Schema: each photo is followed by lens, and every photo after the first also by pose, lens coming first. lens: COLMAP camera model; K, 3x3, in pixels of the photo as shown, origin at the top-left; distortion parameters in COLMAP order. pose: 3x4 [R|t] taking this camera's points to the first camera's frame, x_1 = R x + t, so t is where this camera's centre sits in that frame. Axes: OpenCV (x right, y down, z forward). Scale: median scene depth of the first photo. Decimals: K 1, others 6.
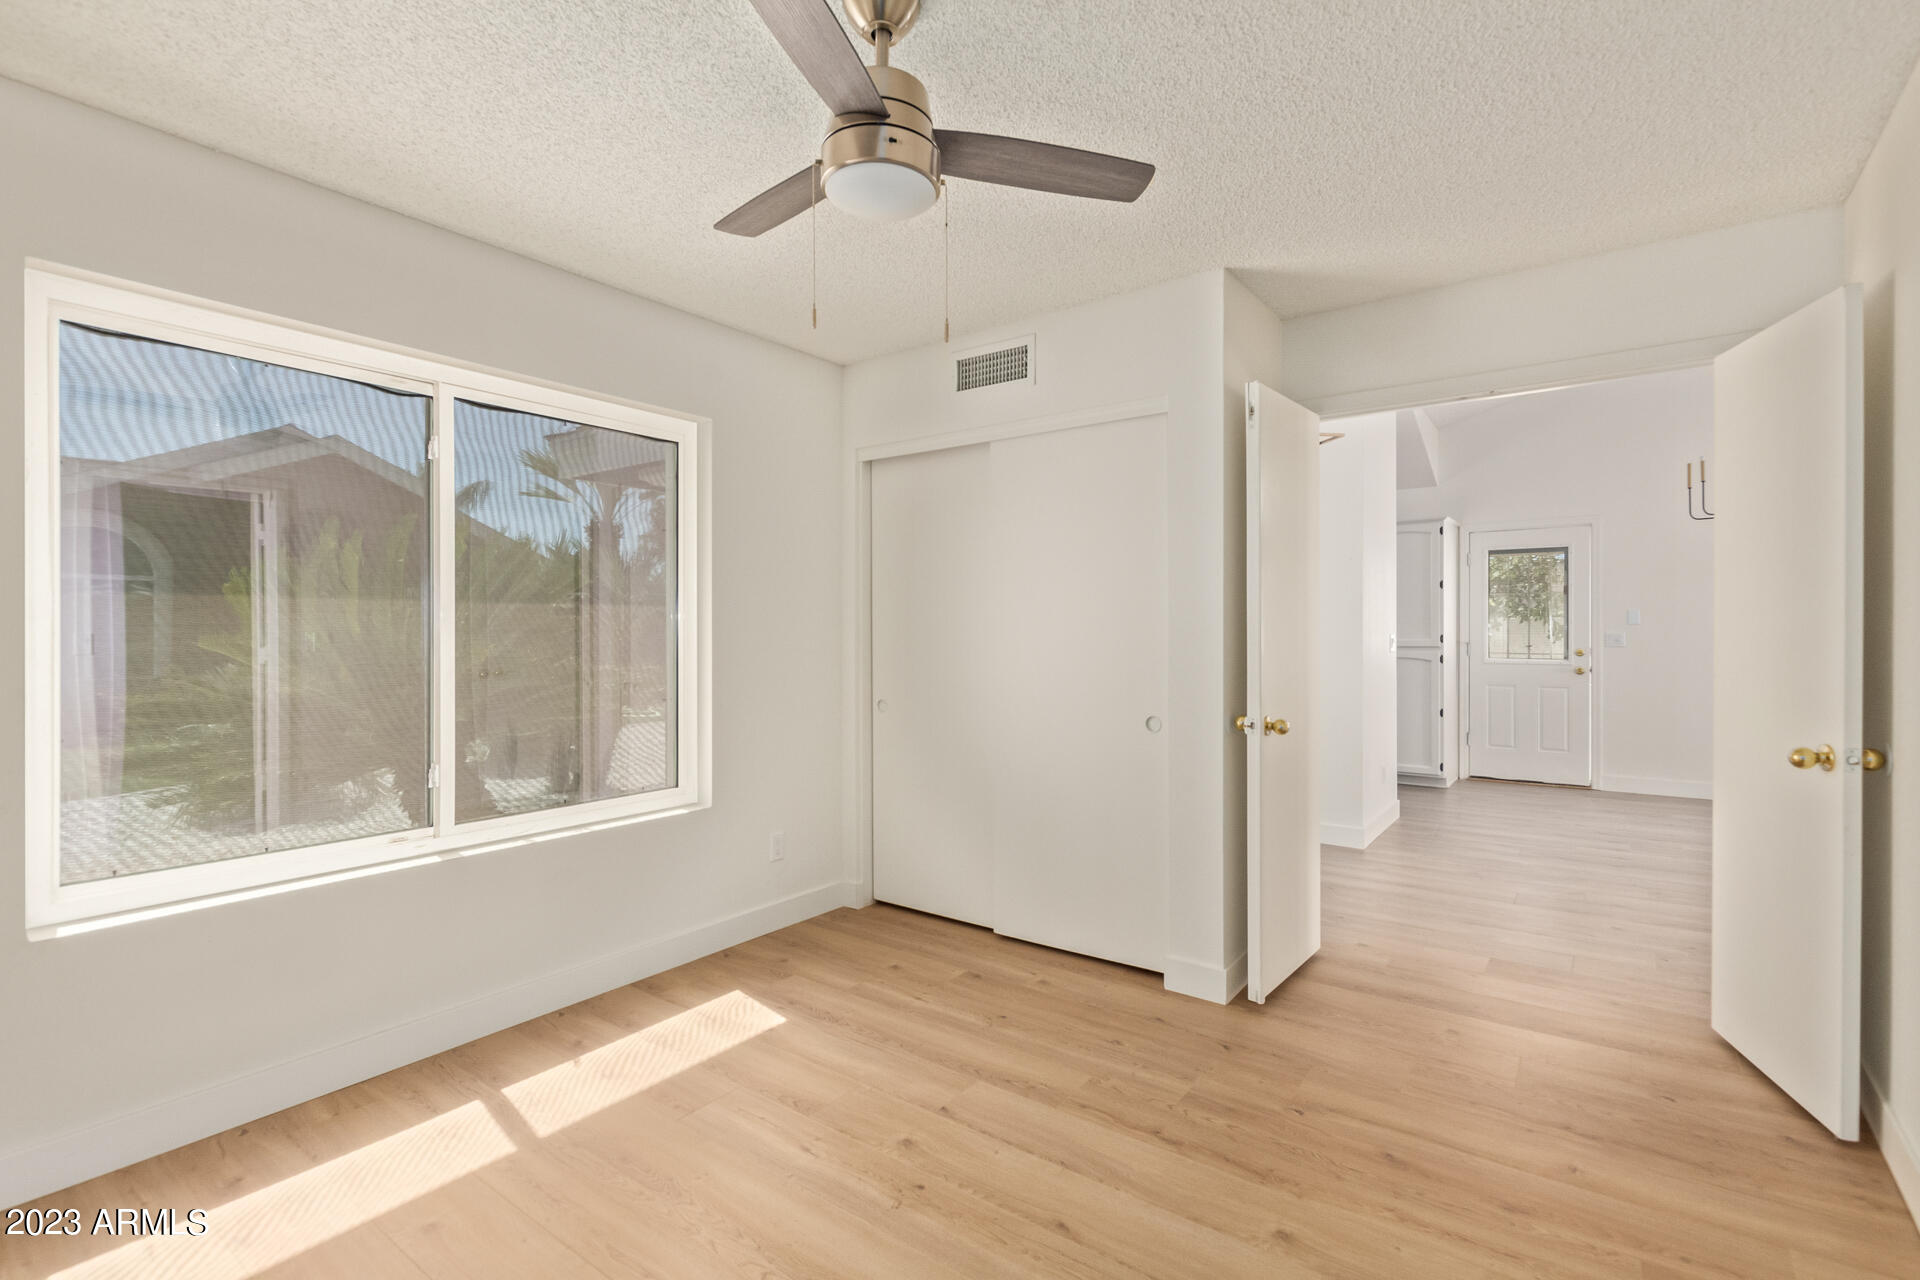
lens RADIAL K [[871.3, 0, 960.0], [0, 871.3, 635.9], [0, 0, 1]] dist [0.007772, -0.006003]
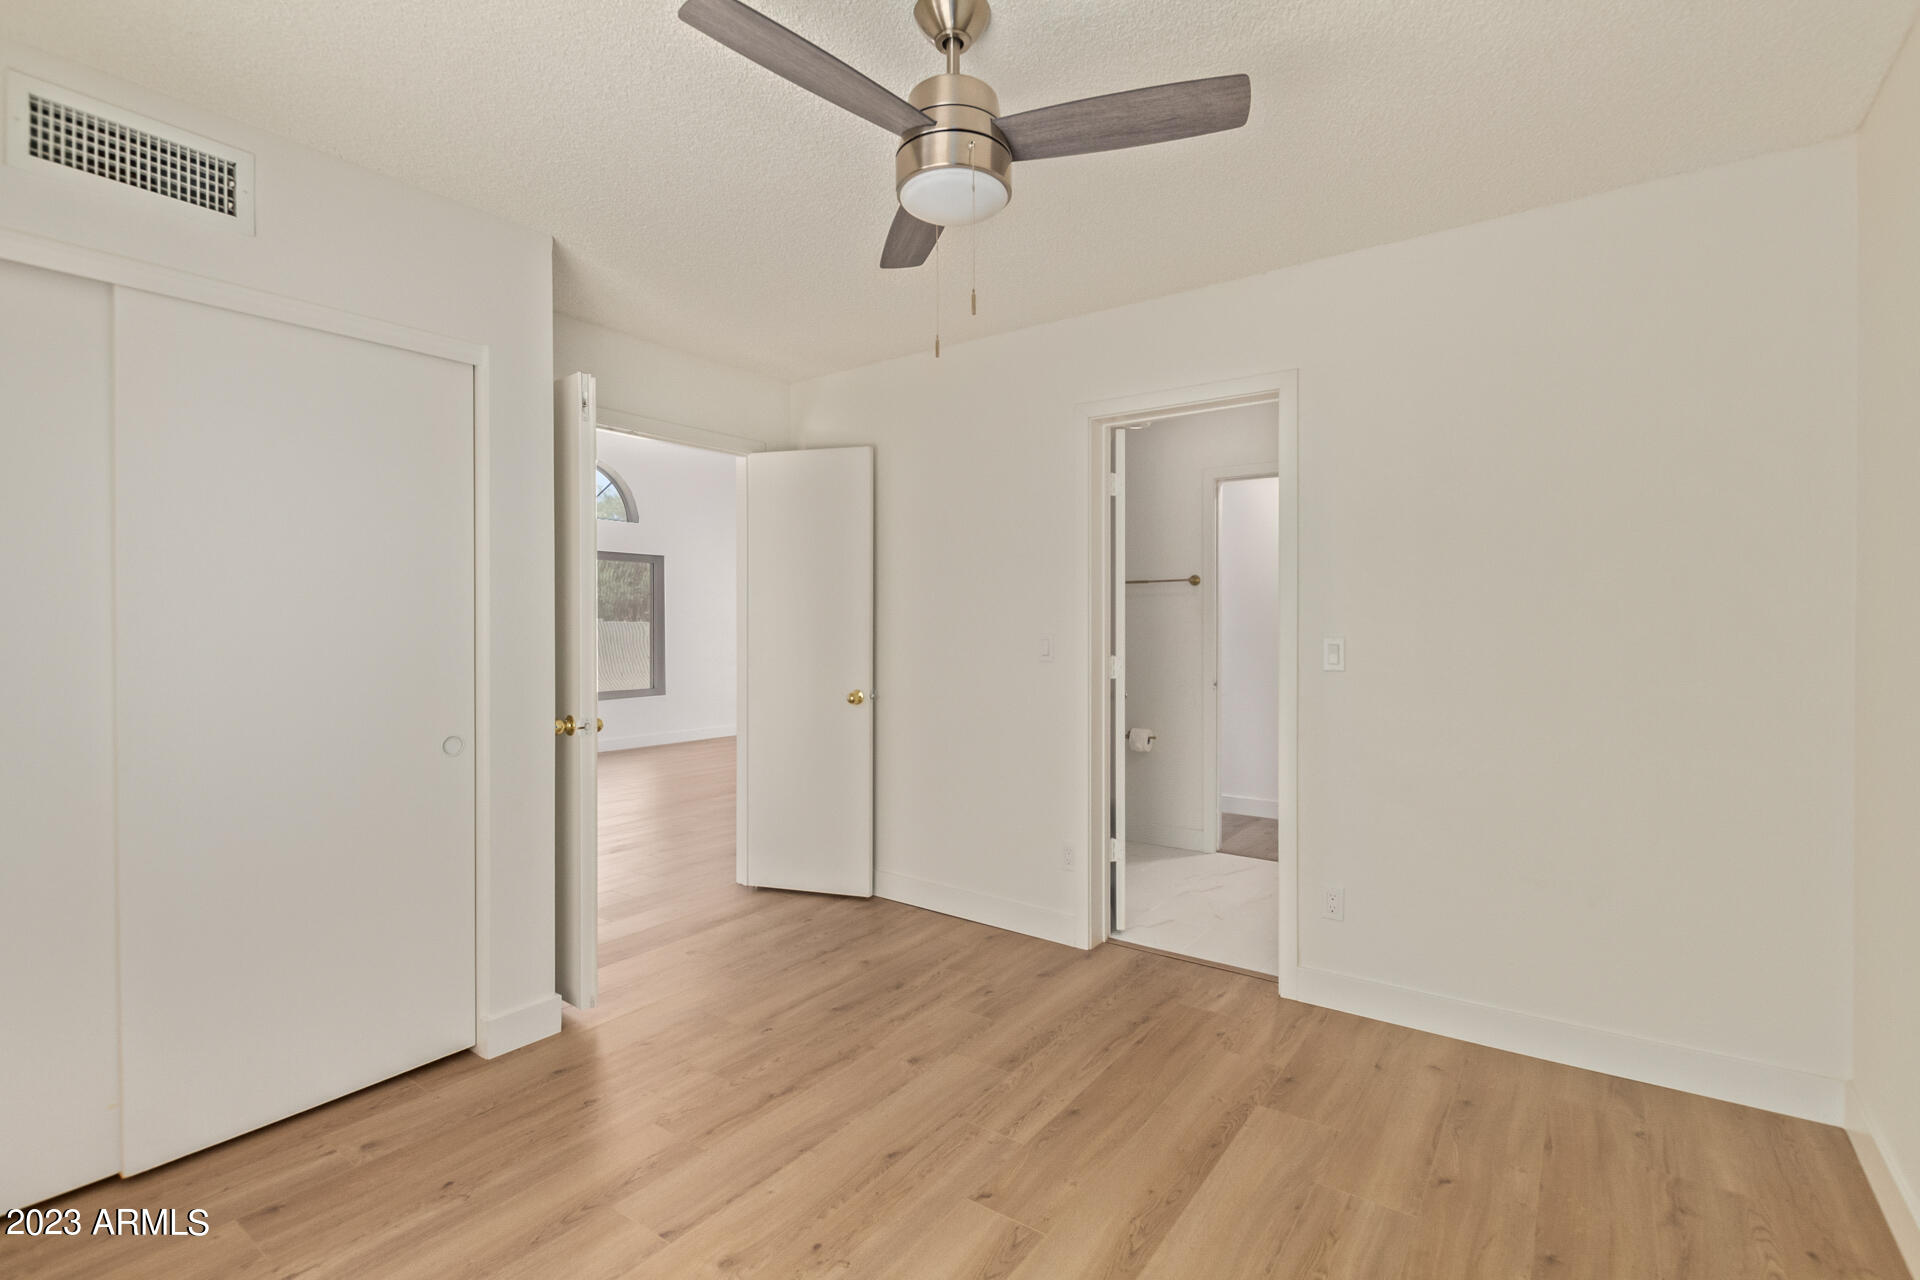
lens RADIAL K [[892.2, 0, 966.3], [0, 892.2, 634.3], [0, 0, 1]] dist [0.002257, -0.005413]
pose [[-0.030651, -0.005204, 0.999517, -0.751245], [0.007811, 0.999955, 0.005446, -0.003697], [-0.999500, 0.007974, -0.030609, 0.675370]]
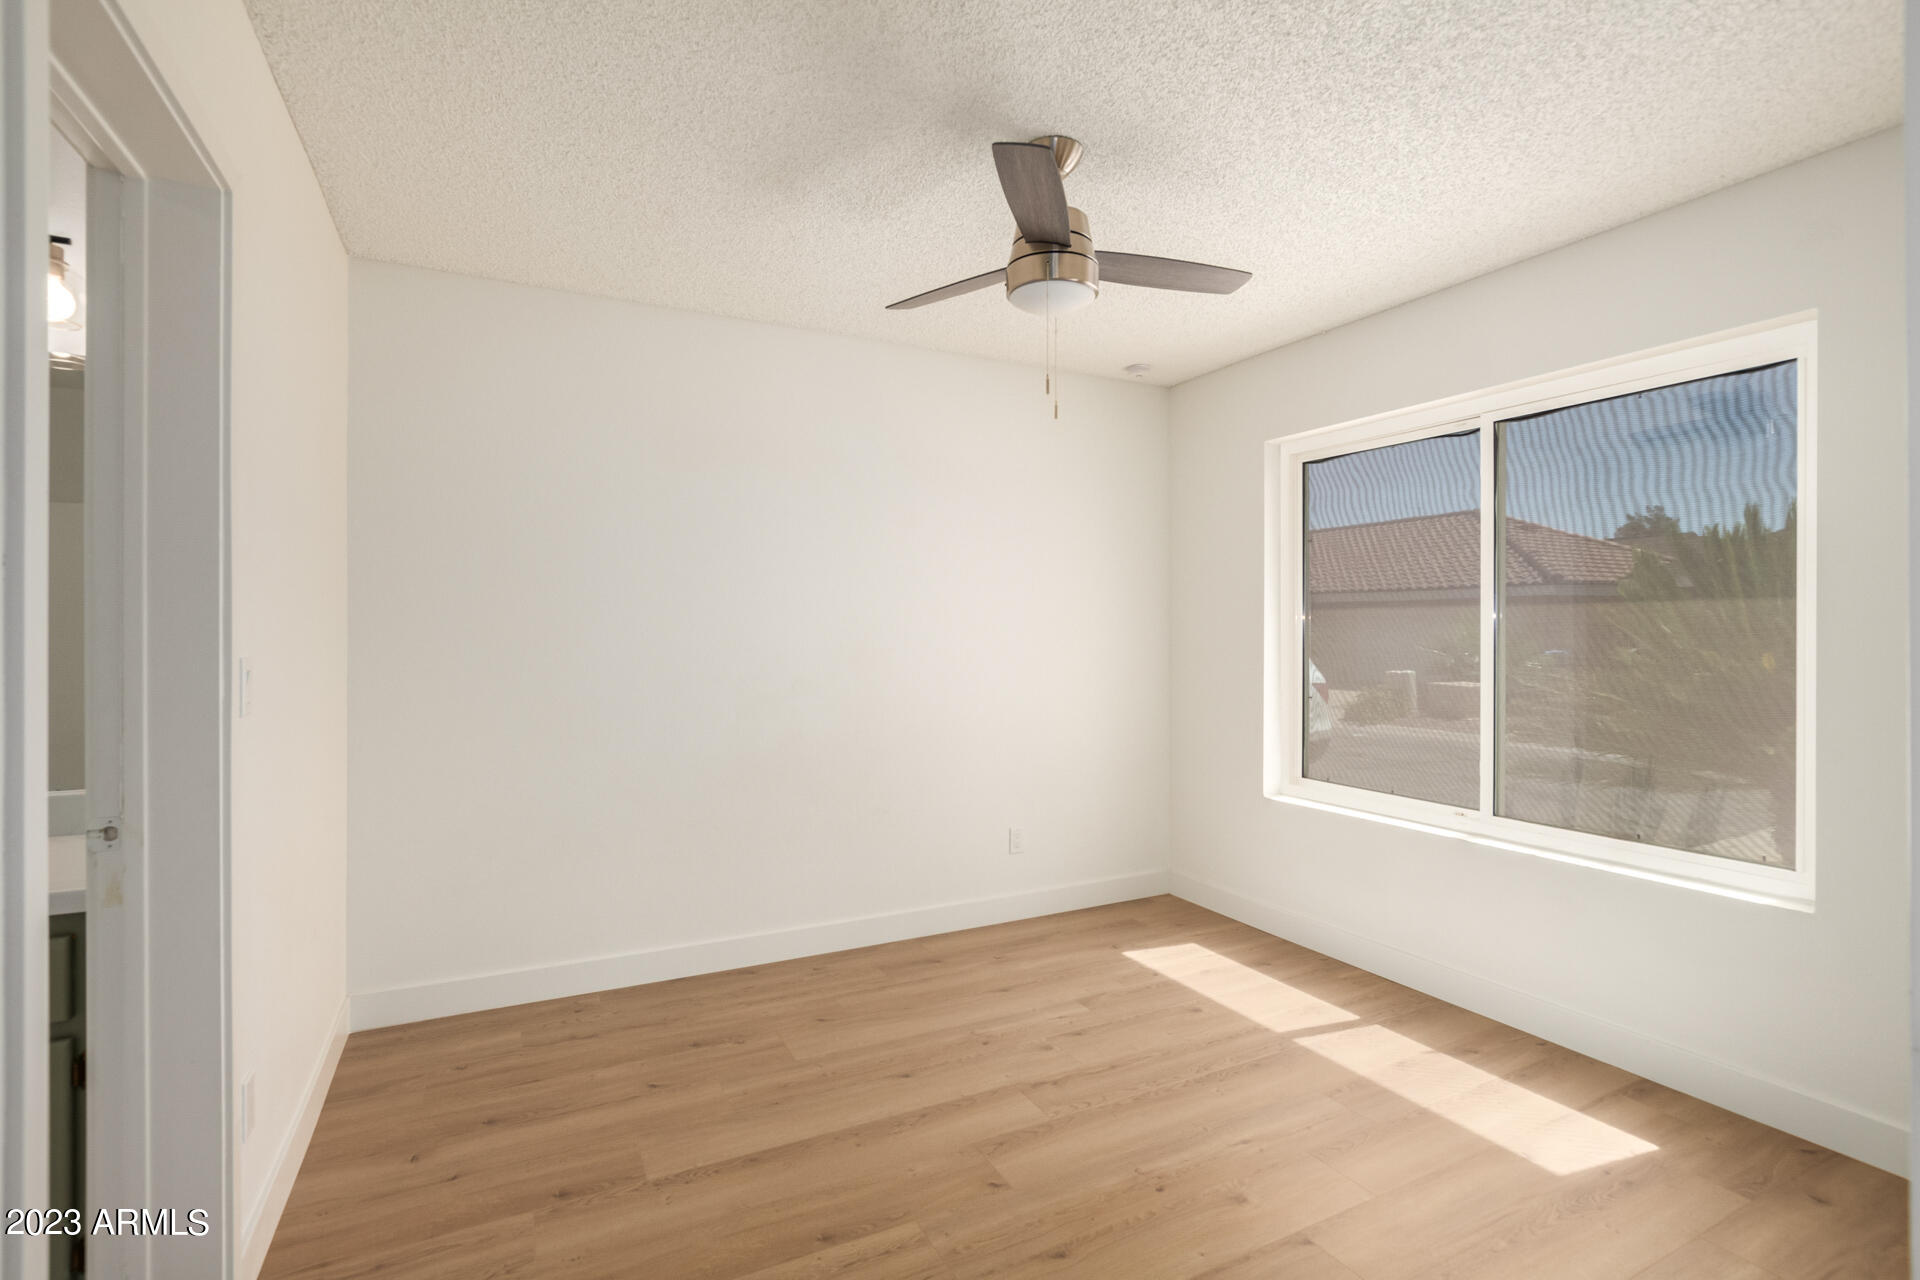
lens RADIAL K [[871.3, 0, 960.0], [0, 871.3, 635.9], [0, 0, 1]] dist [0.007772, -0.006003]
pose [[-0.427961, 0.004513, -0.903786, 0.752543], [-0.000972, 0.999985, 0.005454, -0.013830], [0.903797, 0.003212, -0.427950, 0.949789]]
